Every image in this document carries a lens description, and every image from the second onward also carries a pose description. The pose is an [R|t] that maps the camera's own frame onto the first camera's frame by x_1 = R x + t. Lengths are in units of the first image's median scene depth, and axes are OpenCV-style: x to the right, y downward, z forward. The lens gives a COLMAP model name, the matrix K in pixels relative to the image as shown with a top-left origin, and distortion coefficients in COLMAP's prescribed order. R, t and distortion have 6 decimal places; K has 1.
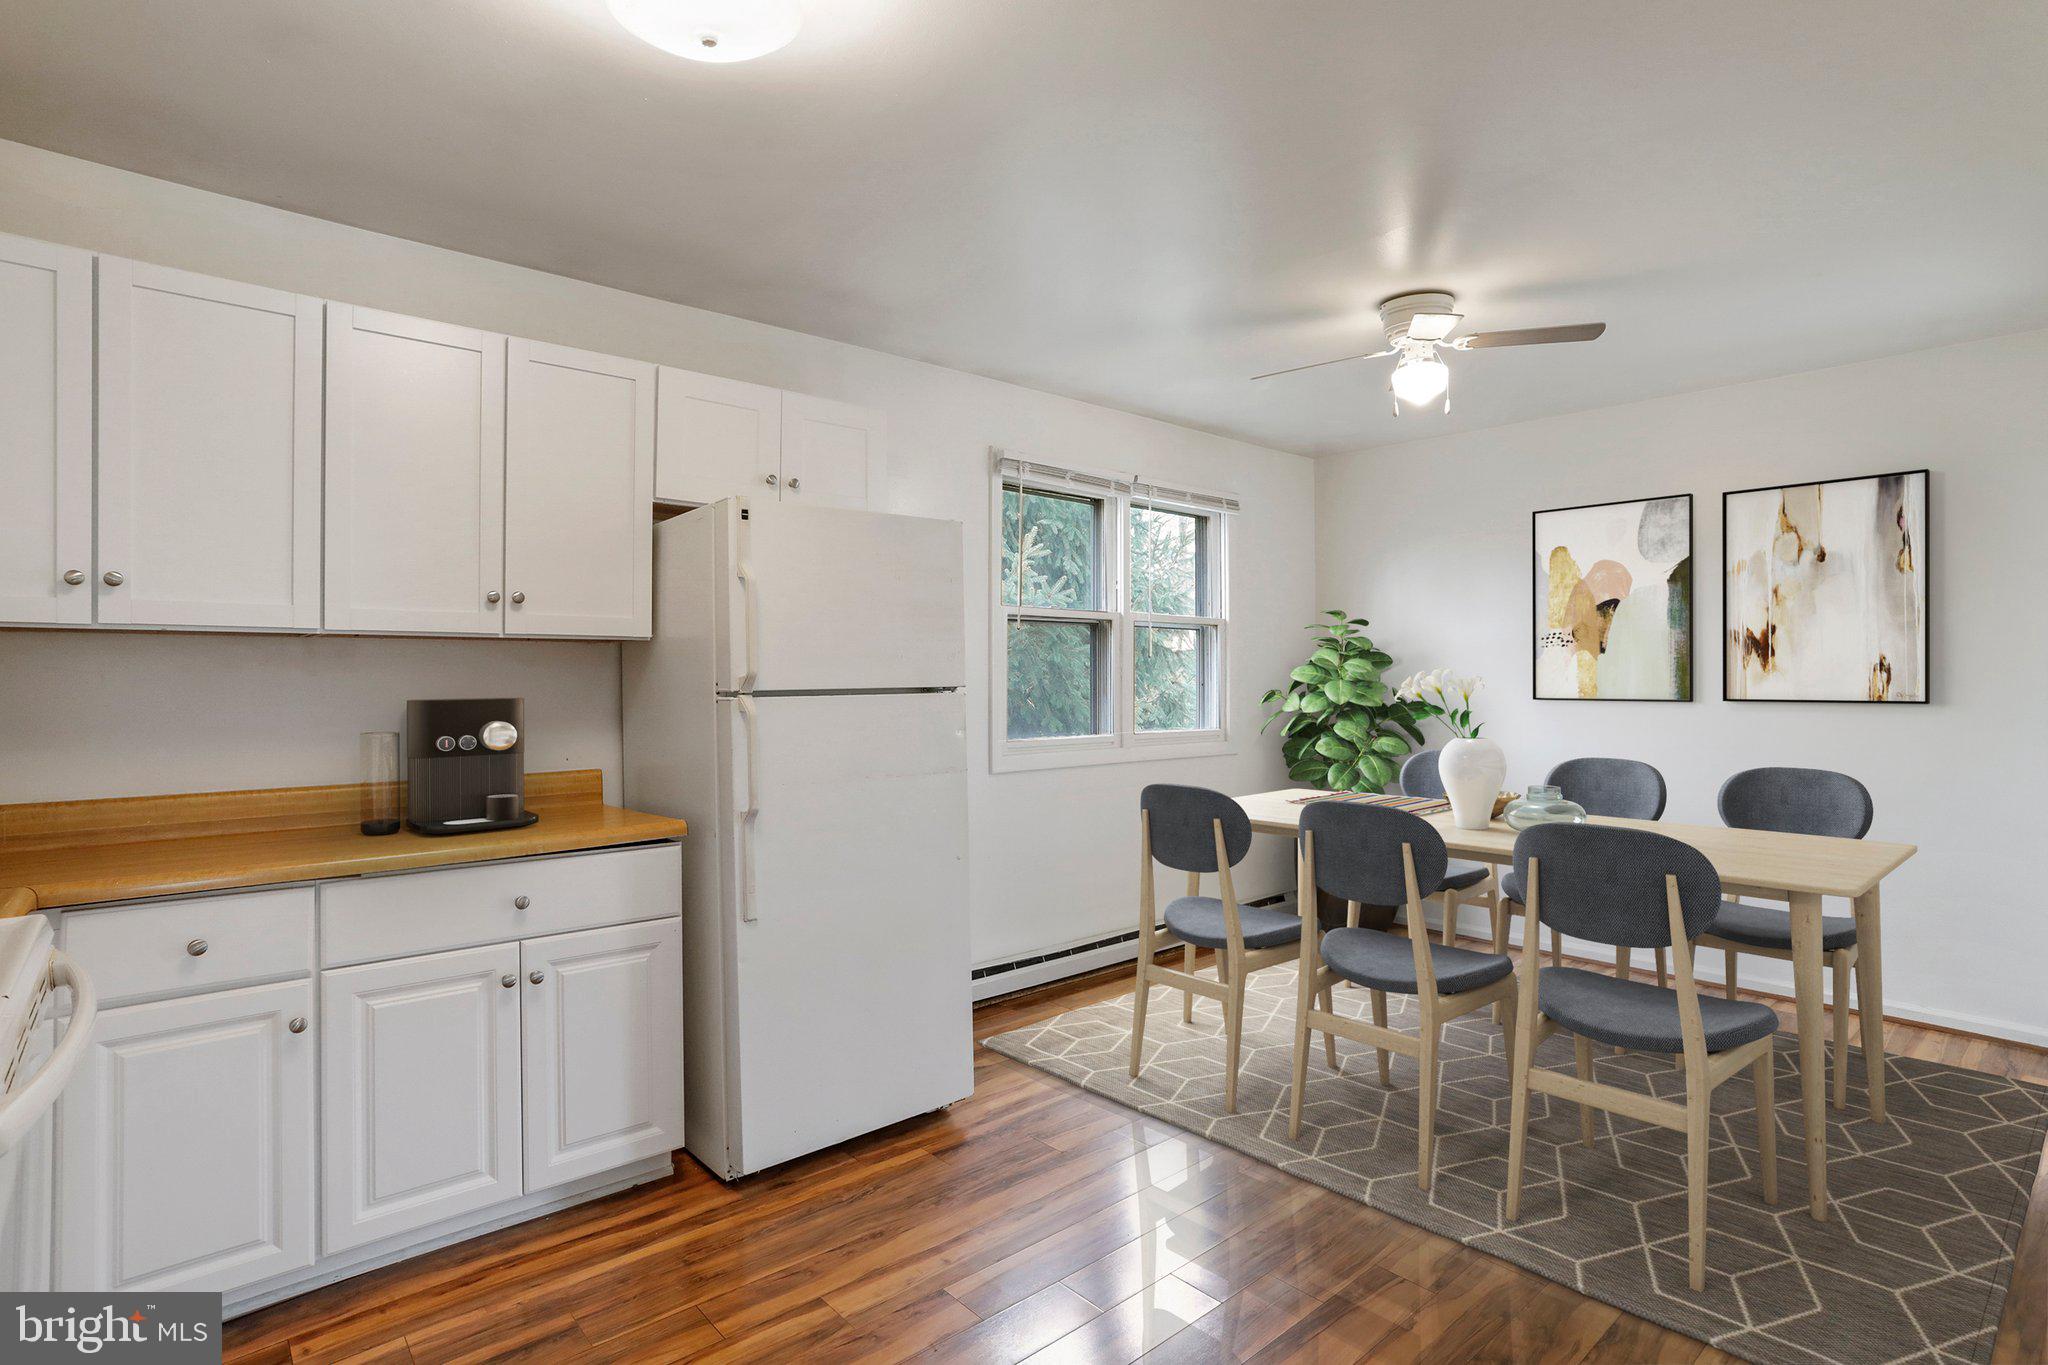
lens RADIAL K [[1014.8, 0, 1024.0], [0, 1014.8, 682.5], [0, 0, 1]] dist [-0.057784, 0.034665]
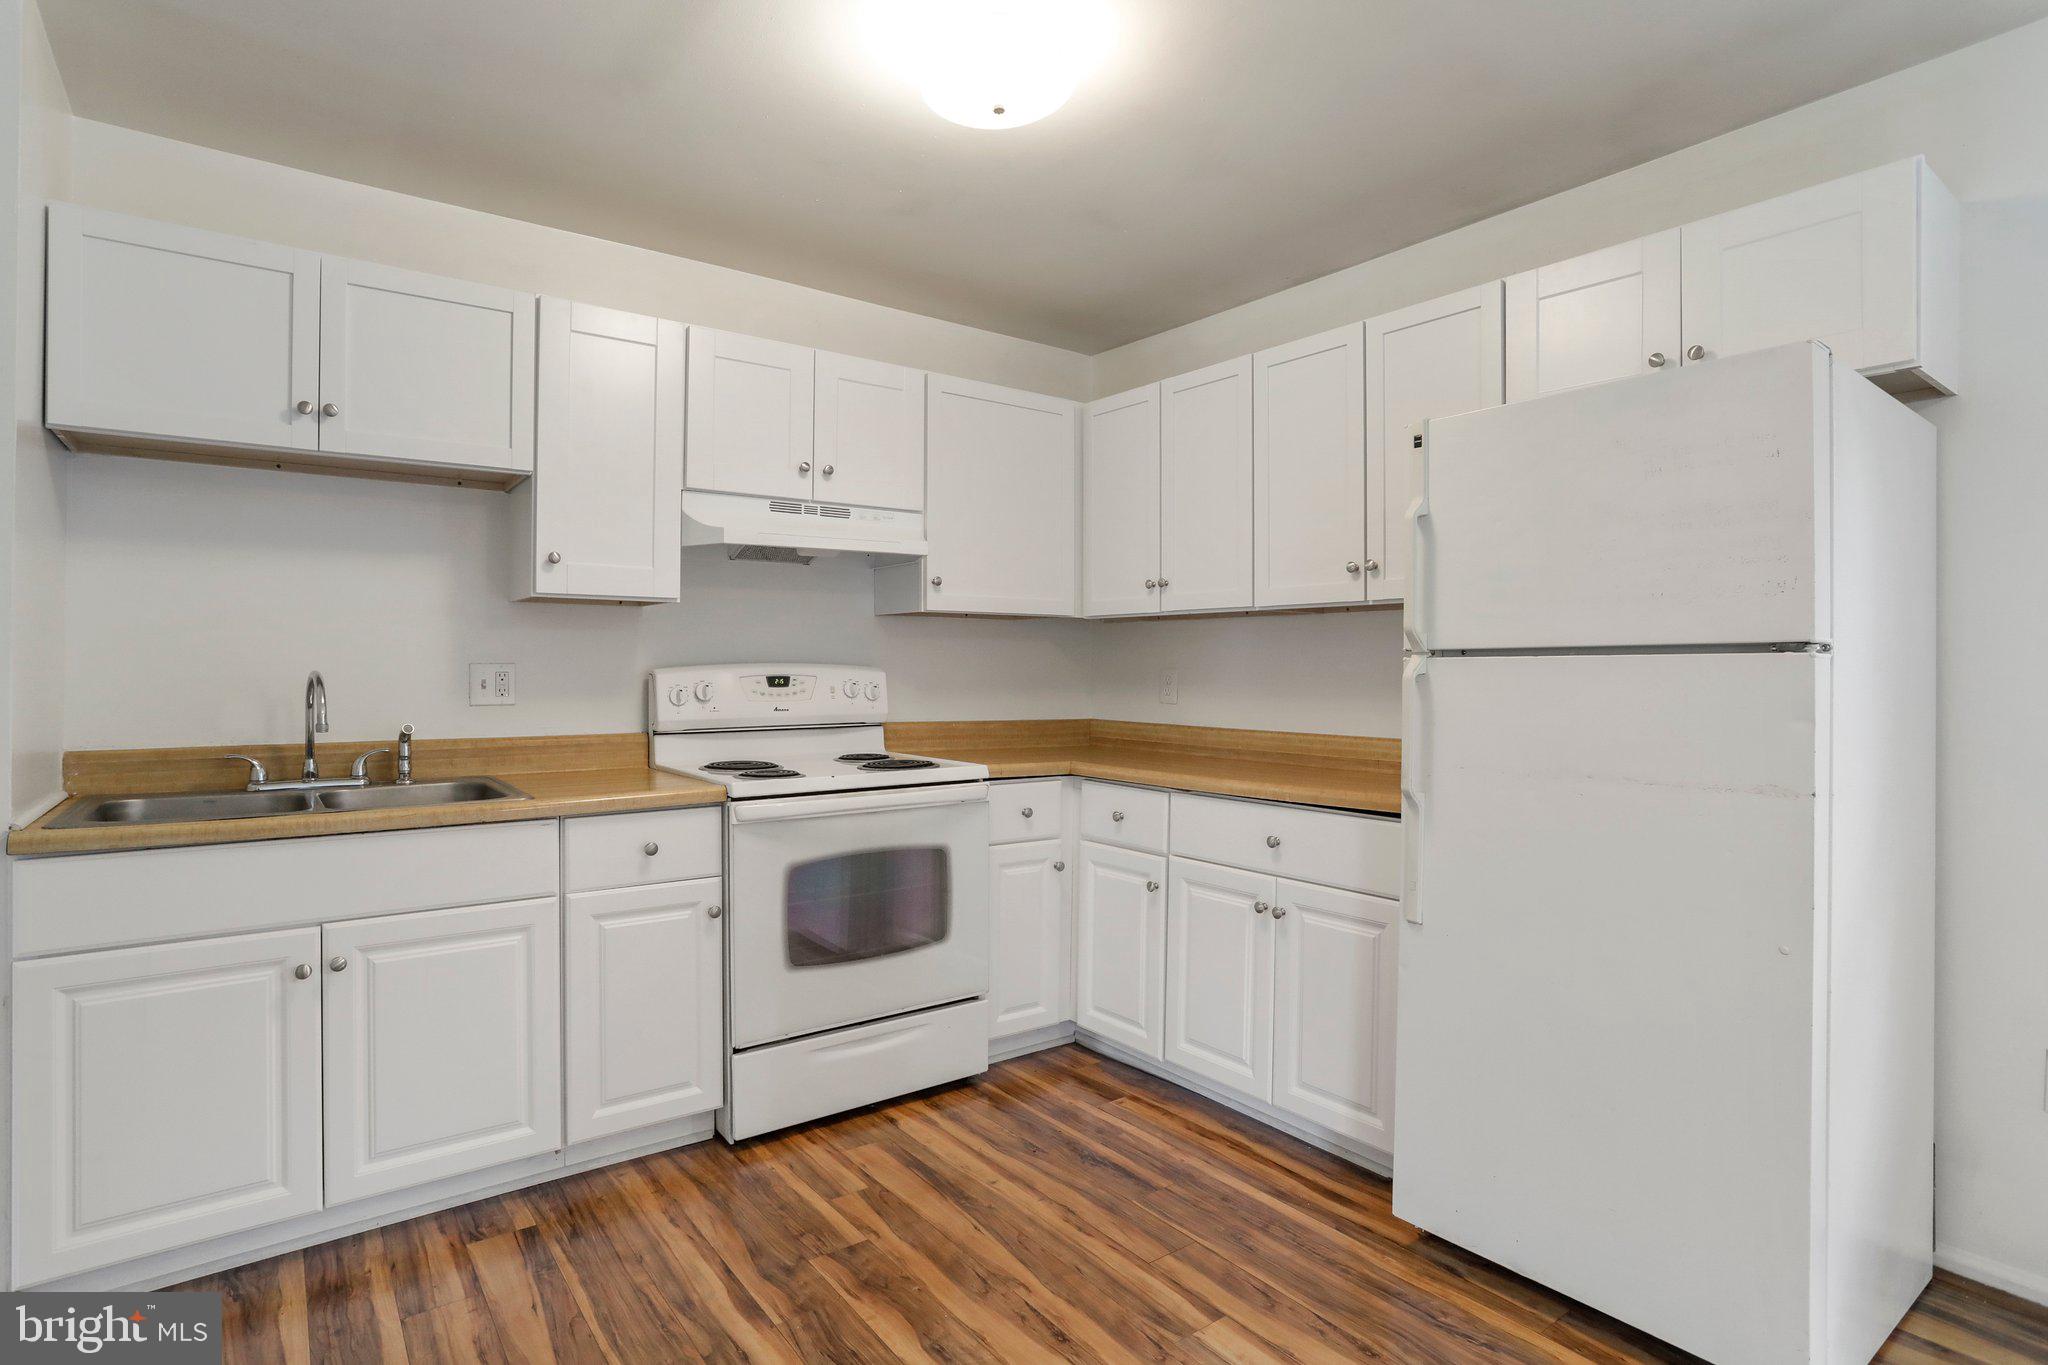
lens RADIAL K [[1067.7, 0, 1024.0], [0, 1067.7, 682.5], [0, 0, 1]] dist [-0.000692, -0.000180]
pose [[-0.090021, 0.015727, -0.995816, 0.736528], [-0.000548, 0.999874, 0.015841, 0.023705], [0.995940, 0.001972, -0.090001, 0.861212]]
